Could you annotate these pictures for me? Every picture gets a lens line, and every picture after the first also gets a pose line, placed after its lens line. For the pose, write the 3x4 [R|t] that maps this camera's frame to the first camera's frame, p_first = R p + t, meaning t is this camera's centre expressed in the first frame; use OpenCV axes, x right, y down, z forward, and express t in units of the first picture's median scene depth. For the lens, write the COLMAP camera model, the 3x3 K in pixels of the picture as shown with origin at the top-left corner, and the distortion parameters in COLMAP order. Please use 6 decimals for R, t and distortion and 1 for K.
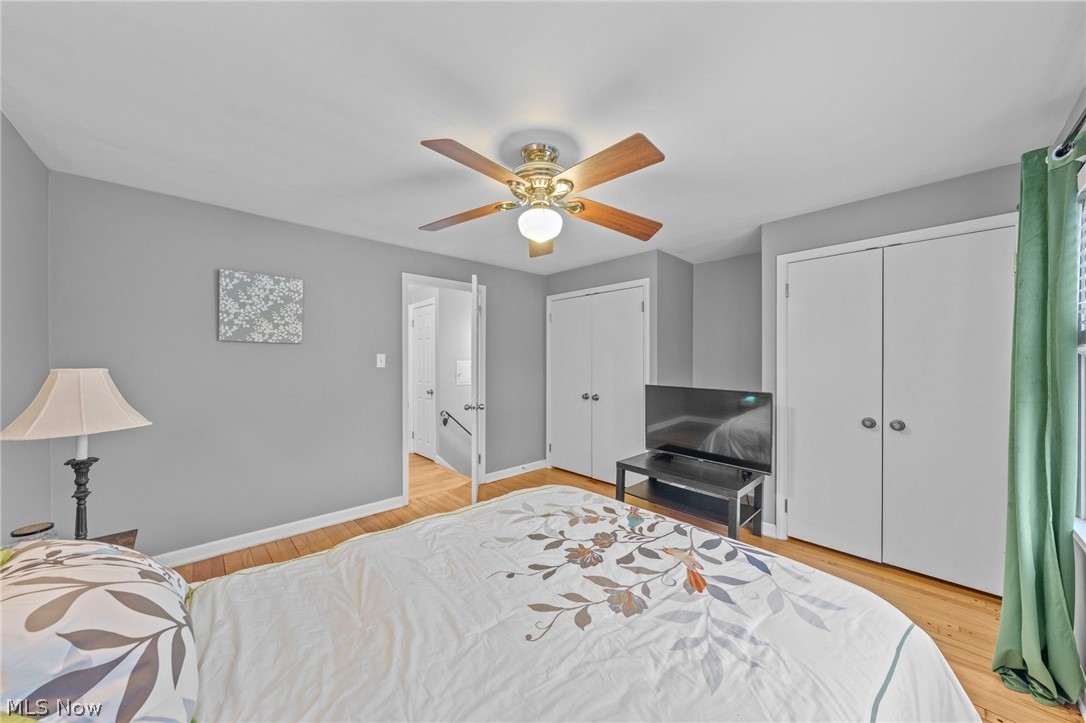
lens RADIAL K [[400.3, 0, 537.2], [0, 400.3, 364.3], [0, 0, 1]] dist [0.000049, 0.000002]
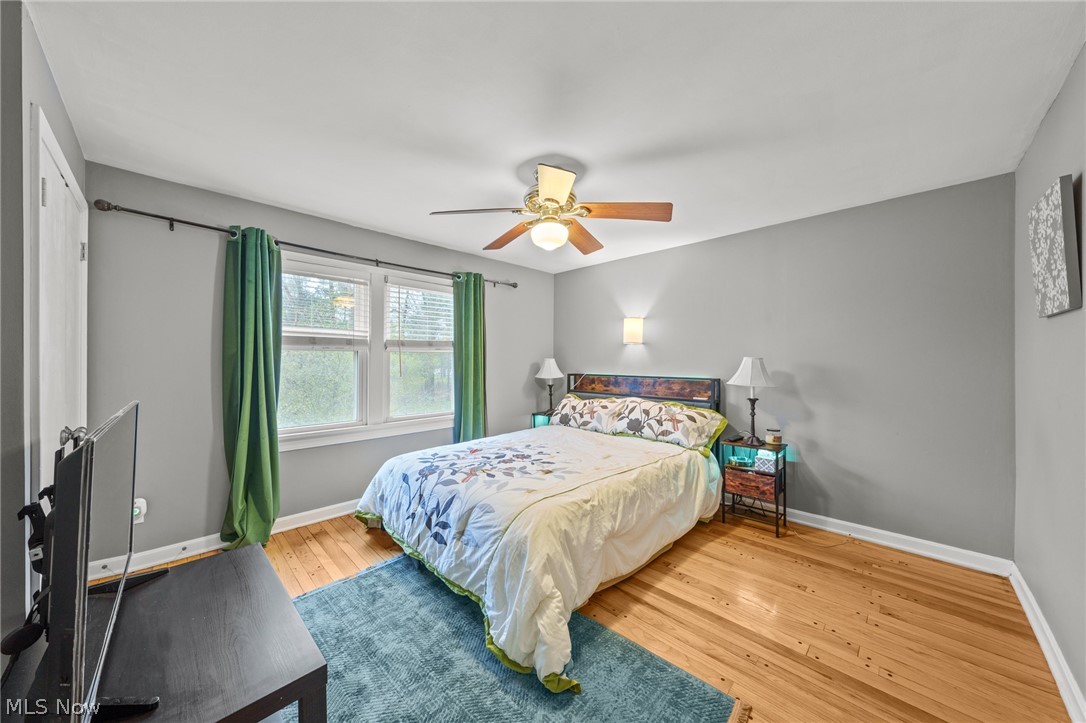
lens RADIAL K [[369.8, 0, 548.7], [0, 369.8, 359.4], [0, 0, 1]] dist [-0.001664, -0.000102]
pose [[-0.997744, 0.000542, -0.067127, 0.092853], [0.001472, 0.999904, -0.013803, 0.041276], [0.067113, -0.013871, -0.997649, 2.394962]]
